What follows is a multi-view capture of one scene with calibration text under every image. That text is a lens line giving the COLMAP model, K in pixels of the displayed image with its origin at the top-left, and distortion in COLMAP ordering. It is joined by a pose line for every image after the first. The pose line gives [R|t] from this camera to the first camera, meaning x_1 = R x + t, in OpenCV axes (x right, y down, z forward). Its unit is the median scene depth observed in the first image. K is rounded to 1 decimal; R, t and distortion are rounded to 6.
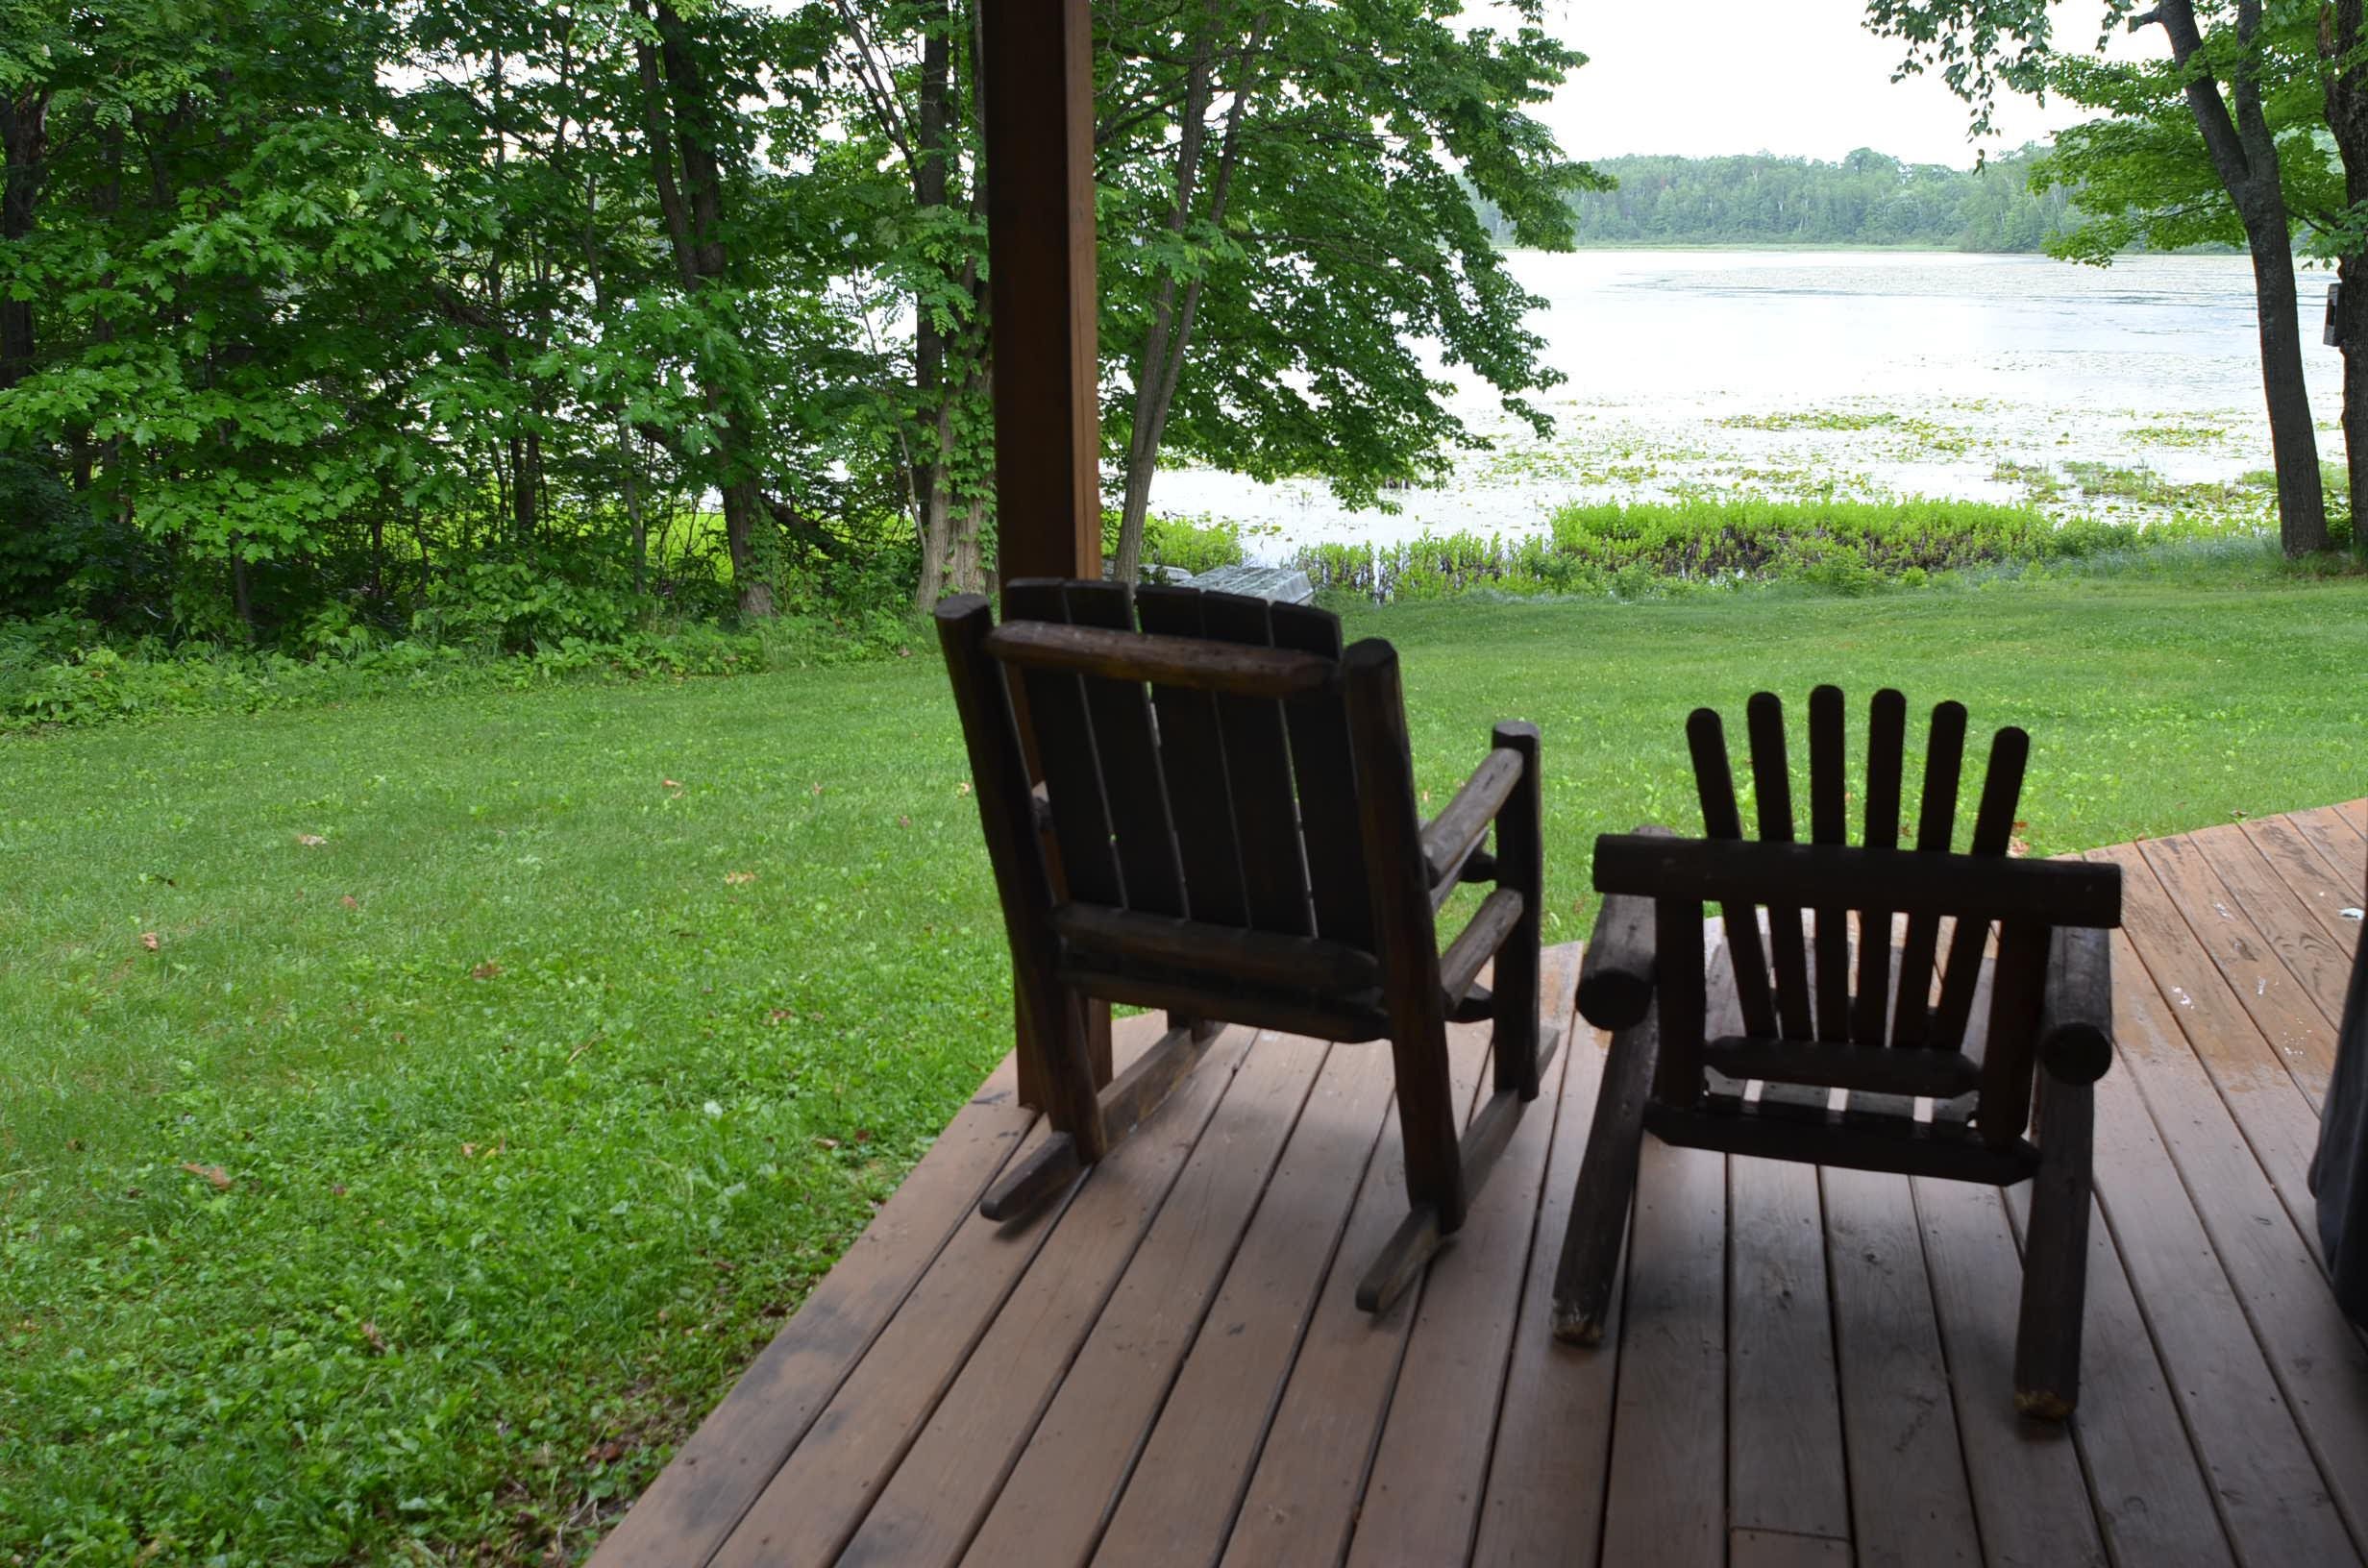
lens RADIAL K [[2101.0, 0, 1186.2], [0, 2101.0, 781.2], [0, 0, 1]] dist [-0.053018, 0.003284]
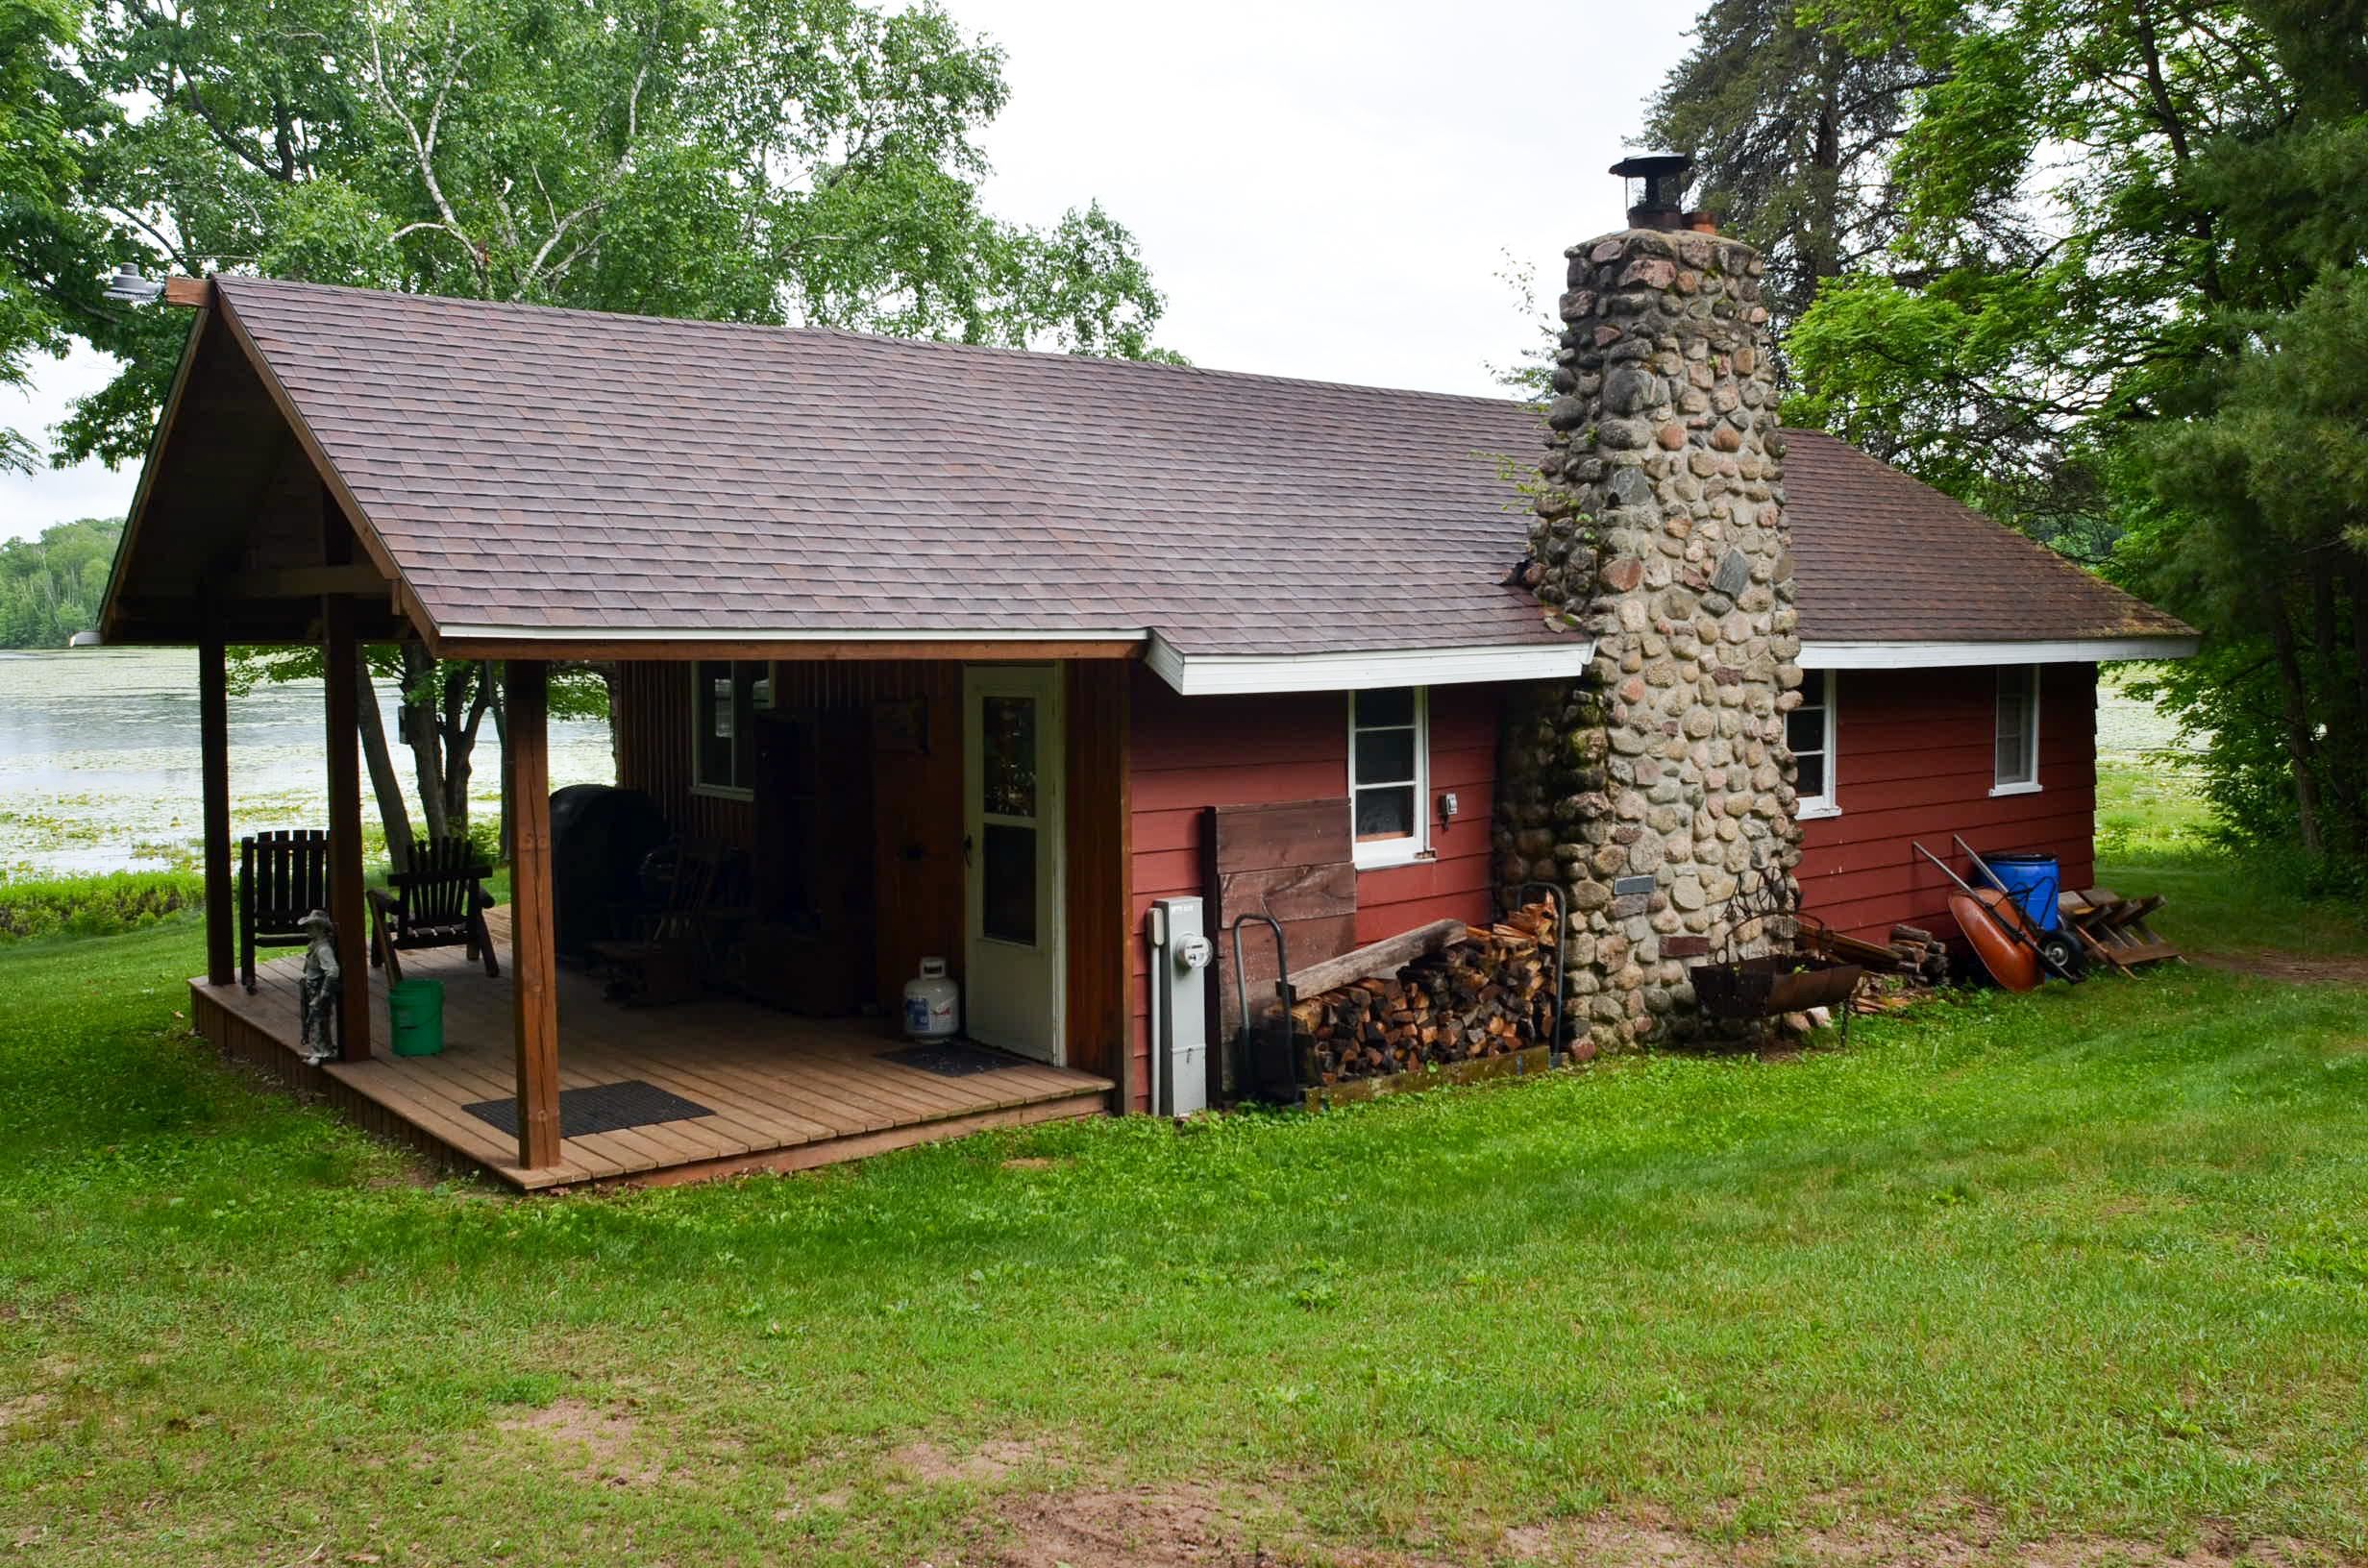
lens RADIAL K [[2101.0, 0, 1185.1], [0, 2101.0, 780.9], [0, 0, 1]] dist [-0.053018, 0.003284]
pose [[0.631404, -0.051879, 0.773717, -0.163417], [0.192669, 0.976967, -0.091724, 0.042144], [-0.751138, 0.206986, 0.626856, -0.239417]]
